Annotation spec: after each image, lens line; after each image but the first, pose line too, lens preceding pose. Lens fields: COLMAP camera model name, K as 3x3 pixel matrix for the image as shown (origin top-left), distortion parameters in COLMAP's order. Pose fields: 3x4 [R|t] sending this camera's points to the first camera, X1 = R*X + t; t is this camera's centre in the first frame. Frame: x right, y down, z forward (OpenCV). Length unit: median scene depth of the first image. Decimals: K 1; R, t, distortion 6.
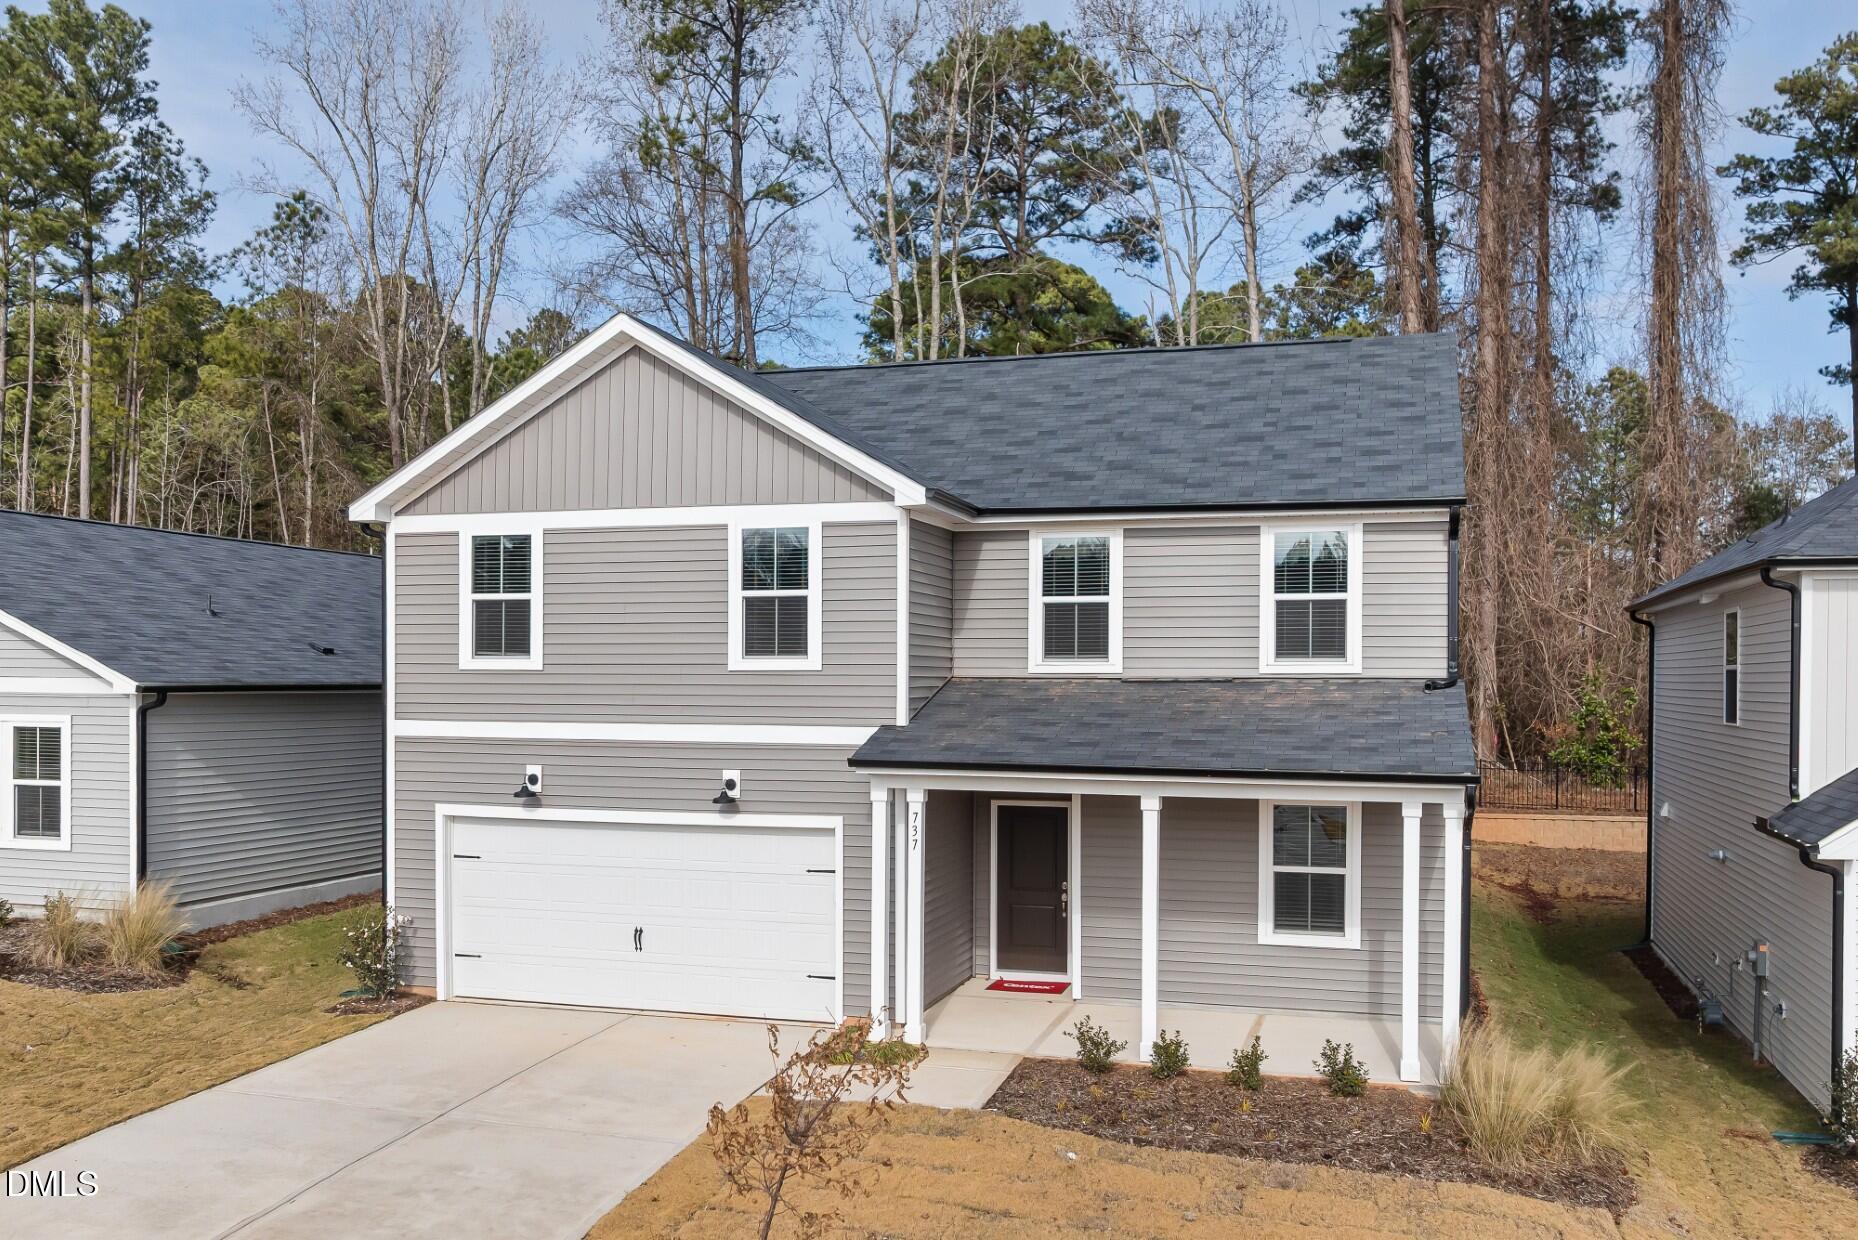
lens RADIAL K [[1229.5, 0, 929.0], [0, 1229.5, 680.1], [0, 0, 1]] dist [-0.012889, -0.002893]
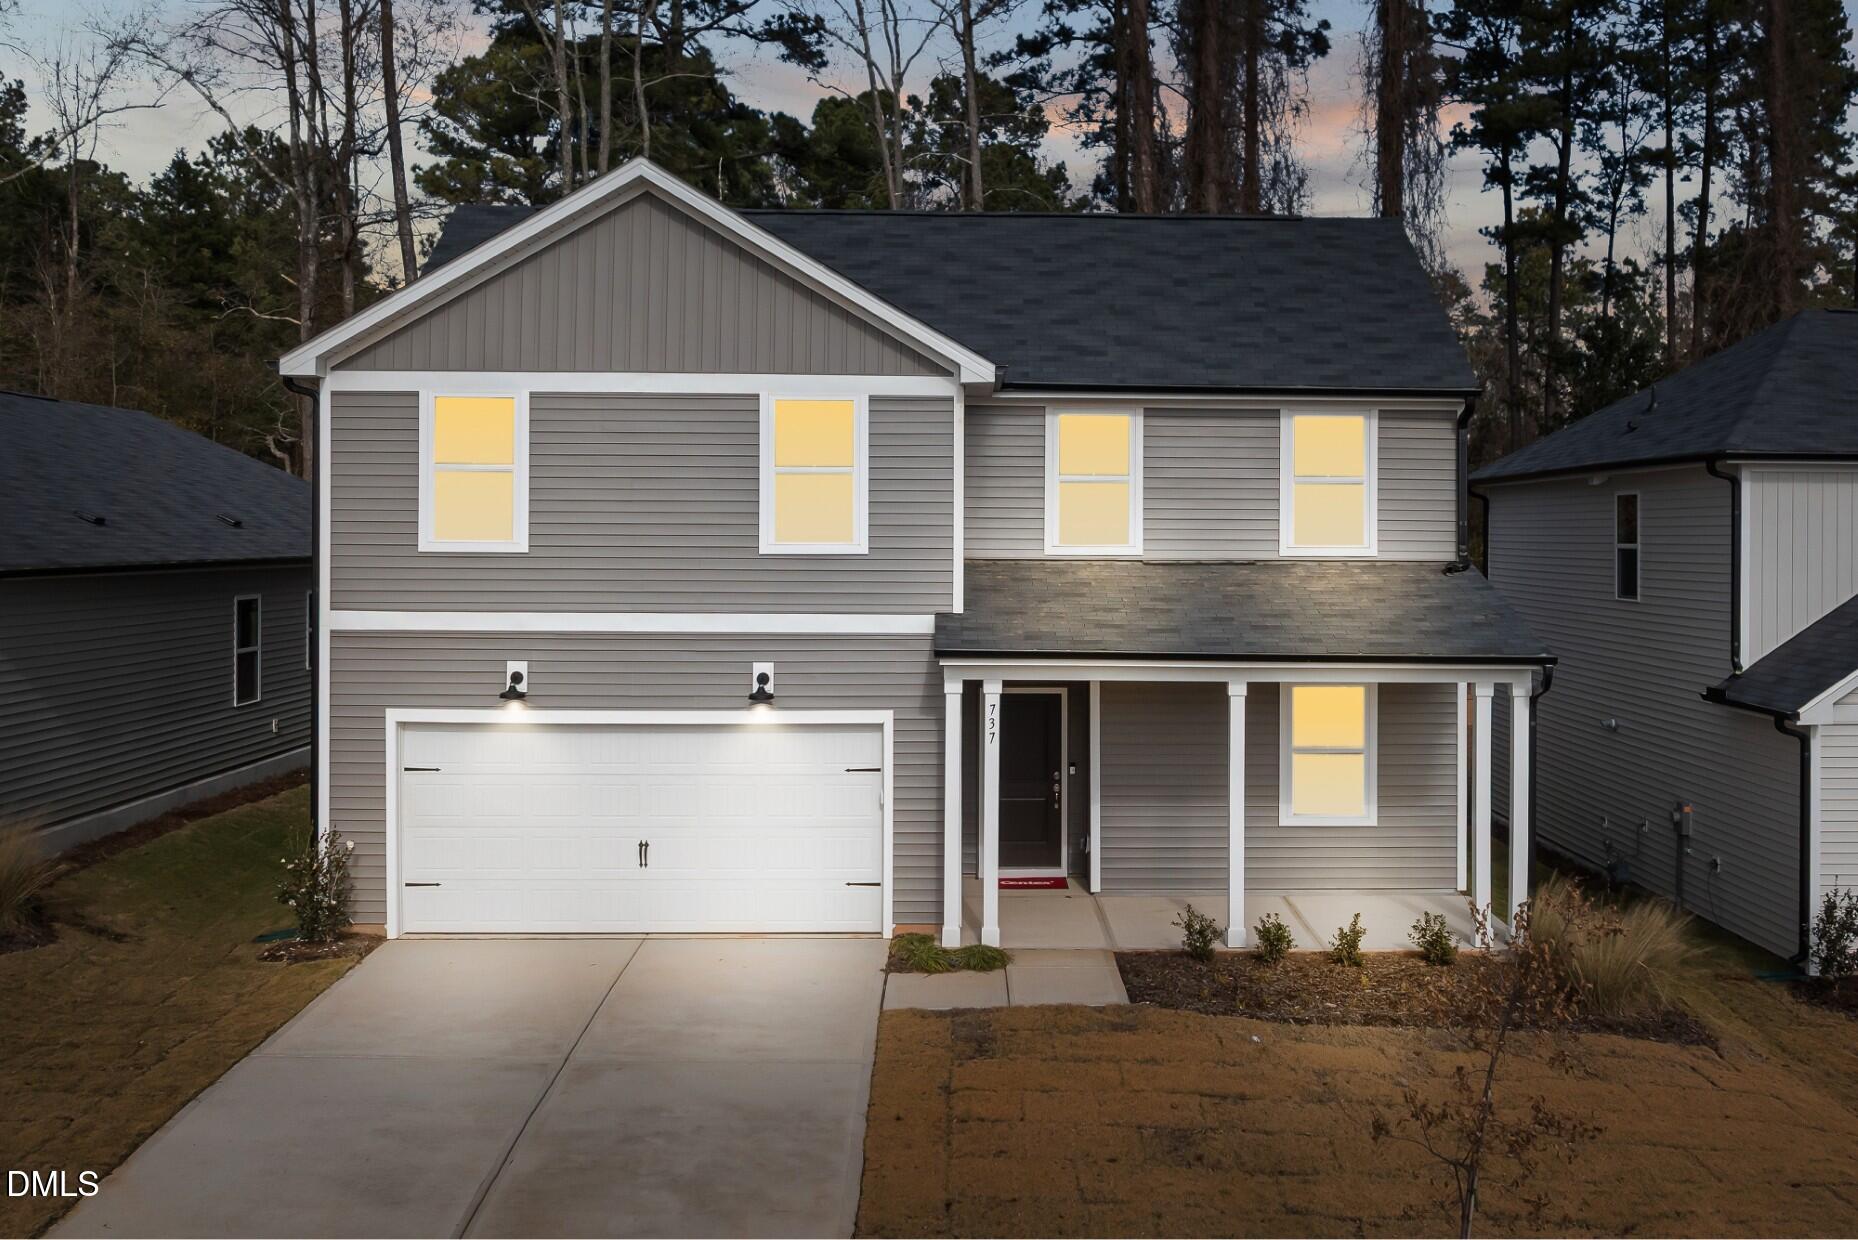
lens RADIAL K [[1405.8, 0, 931.6], [0, 1405.8, 532.5], [0, 0, 1]] dist [-0.007540, -0.003782]
pose [[0.969795, 0.002919, 0.243903, -0.283078], [-0.001113, 0.999971, -0.007543, -0.015454], [-0.243918, 0.007044, 0.969770, -0.044125]]
